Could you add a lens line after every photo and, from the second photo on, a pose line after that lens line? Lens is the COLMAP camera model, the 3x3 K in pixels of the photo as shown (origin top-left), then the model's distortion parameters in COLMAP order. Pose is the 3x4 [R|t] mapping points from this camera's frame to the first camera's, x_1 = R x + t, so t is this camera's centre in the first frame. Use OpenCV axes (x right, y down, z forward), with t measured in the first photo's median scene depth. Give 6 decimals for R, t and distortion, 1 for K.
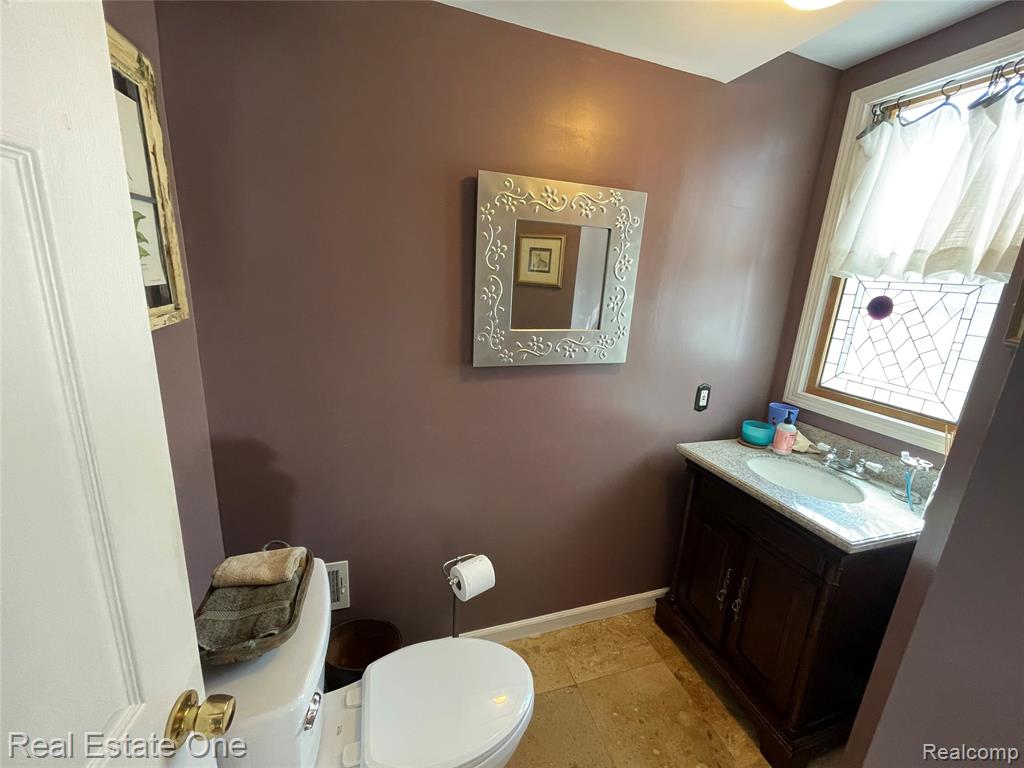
lens RADIAL K [[414.1, 0, 511.2], [0, 414.1, 381.7], [0, 0, 1]] dist [0.000333, -0.000296]
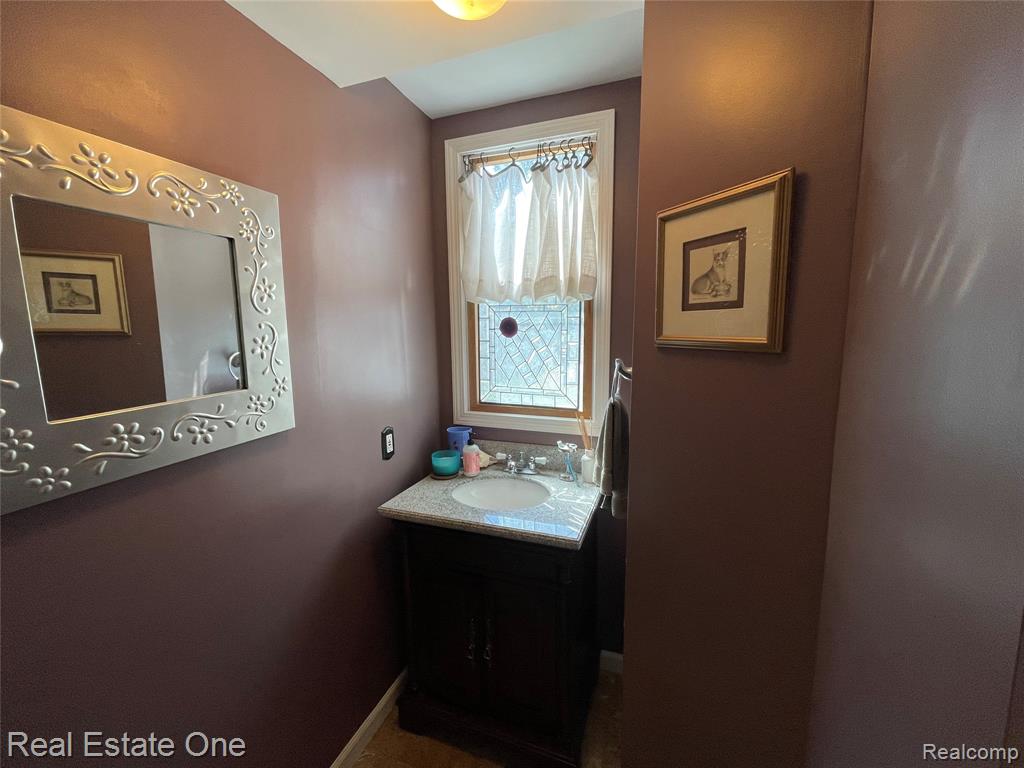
lens RADIAL K [[414.1, 0, 511.2], [0, 414.1, 381.7], [0, 0, 1]] dist [0.000333, -0.000296]
pose [[0.620064, -0.168619, 0.766217, -0.028241], [0.237485, 0.971152, 0.021533, -0.052357], [-0.747744, 0.168613, 0.642221, 0.268172]]
